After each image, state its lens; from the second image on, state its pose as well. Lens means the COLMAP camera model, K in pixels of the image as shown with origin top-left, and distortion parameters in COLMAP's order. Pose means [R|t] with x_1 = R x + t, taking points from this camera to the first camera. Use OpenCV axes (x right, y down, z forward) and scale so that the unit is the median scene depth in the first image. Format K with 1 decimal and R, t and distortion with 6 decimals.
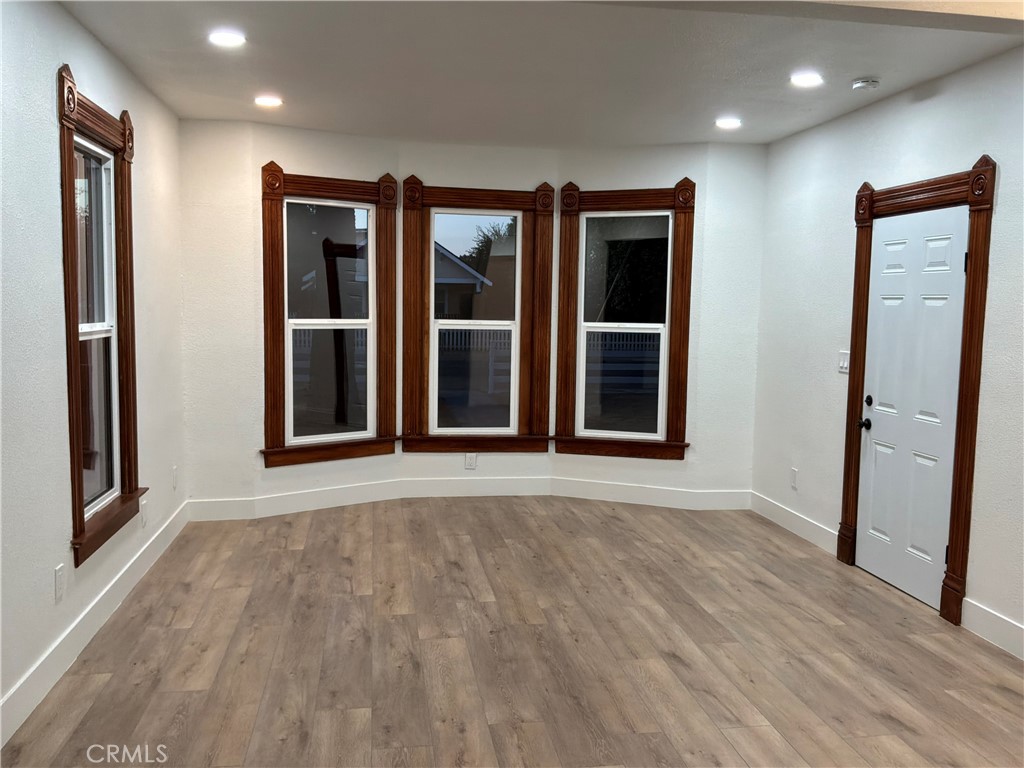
lens RADIAL K [[841.2, 0, 512.0], [0, 841.2, 384.0], [0, 0, 1]] dist [0.124000, -0.248477]
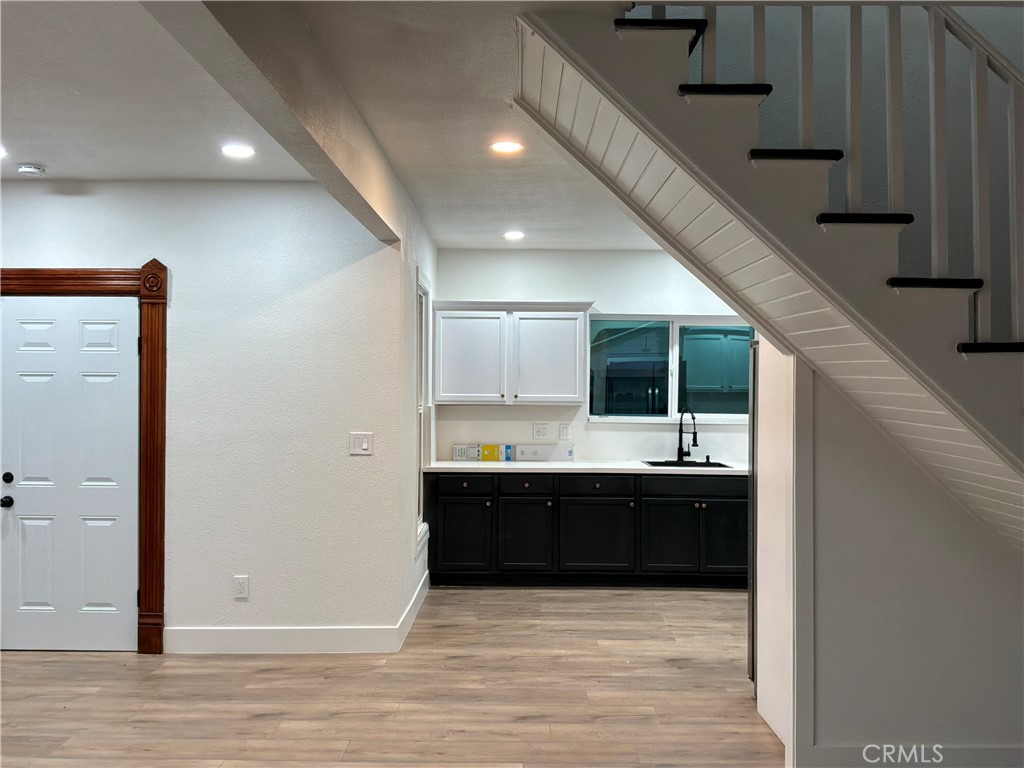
lens RADIAL K [[841.2, 0, 512.0], [0, 841.2, 384.0], [0, 0, 1]] dist [0.124000, -0.248477]
pose [[0.131257, -0.015358, 0.991229, -0.585179], [0.092314, 0.995725, 0.003203, -0.046178], [-0.987041, 0.091084, 0.132114, 0.344862]]
